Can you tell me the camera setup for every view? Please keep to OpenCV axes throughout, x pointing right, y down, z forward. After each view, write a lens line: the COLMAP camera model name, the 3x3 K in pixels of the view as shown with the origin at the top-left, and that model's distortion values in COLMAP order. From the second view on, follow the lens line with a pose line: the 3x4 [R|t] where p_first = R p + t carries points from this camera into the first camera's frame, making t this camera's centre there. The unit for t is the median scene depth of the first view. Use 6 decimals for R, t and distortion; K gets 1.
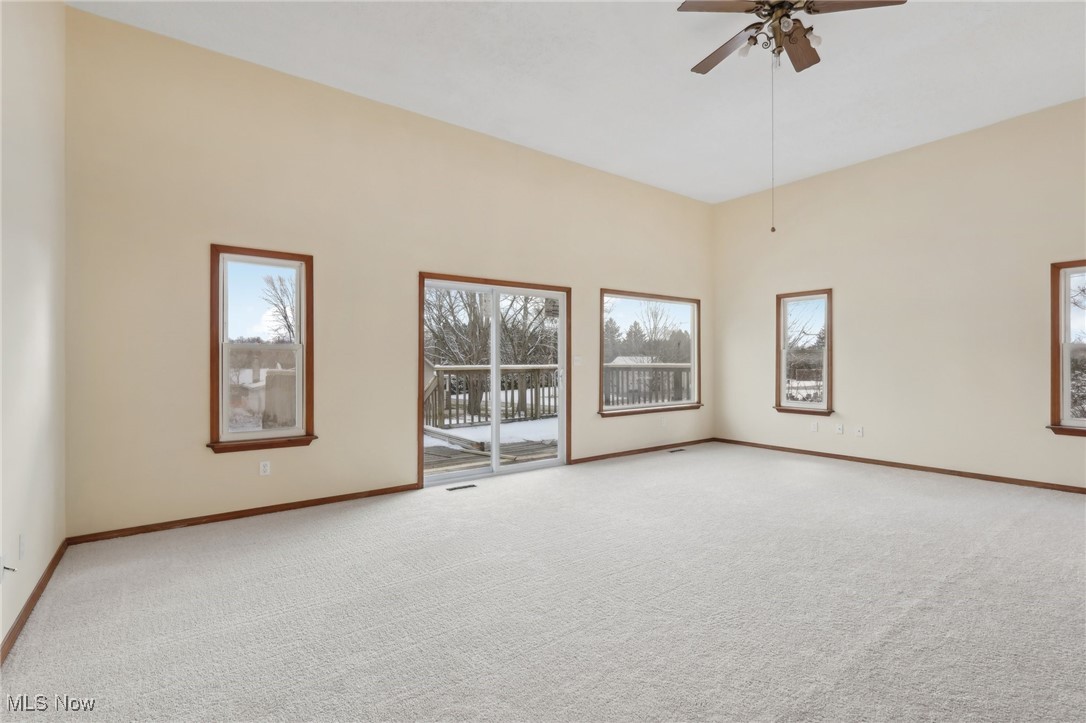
lens RADIAL K [[499.0, 0, 541.9], [0, 499.0, 363.9], [0, 0, 1]] dist [-0.004203, 0.000233]
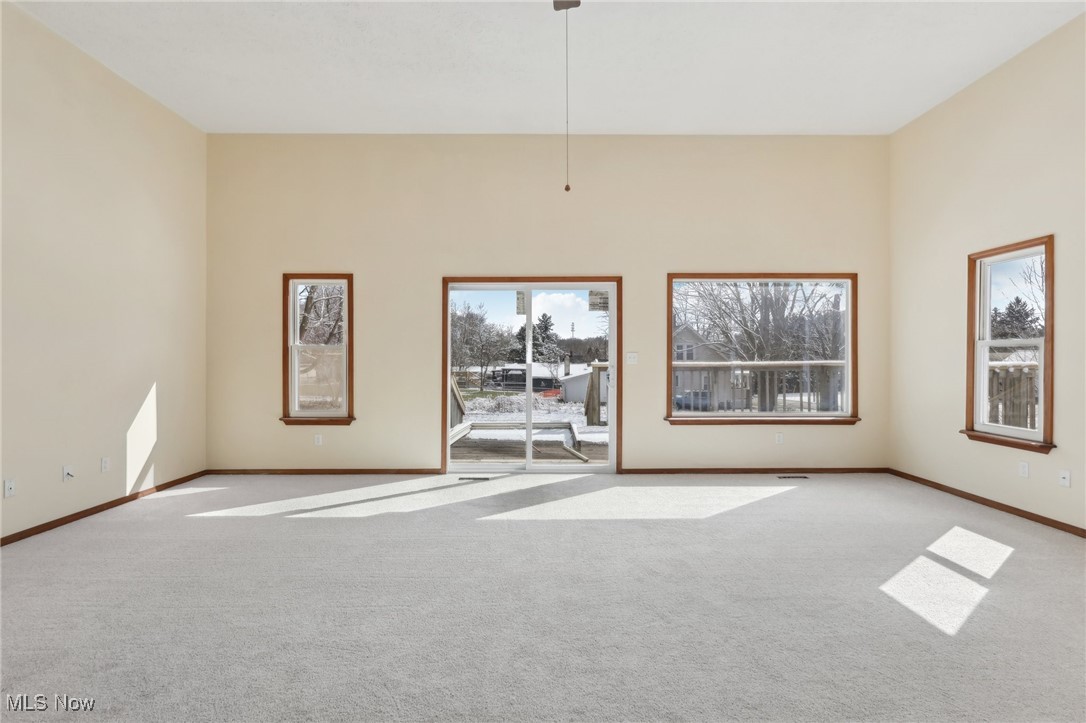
lens RADIAL K [[499.0, 0, 540.1], [0, 499.0, 355.5], [0, 0, 1]] dist [-0.004203, 0.000233]
pose [[0.808792, -0.000421, -0.588095, 0.441698], [-0.003984, 0.999973, -0.006195, -0.004241], [0.588081, 0.007354, 0.808768, 0.180217]]
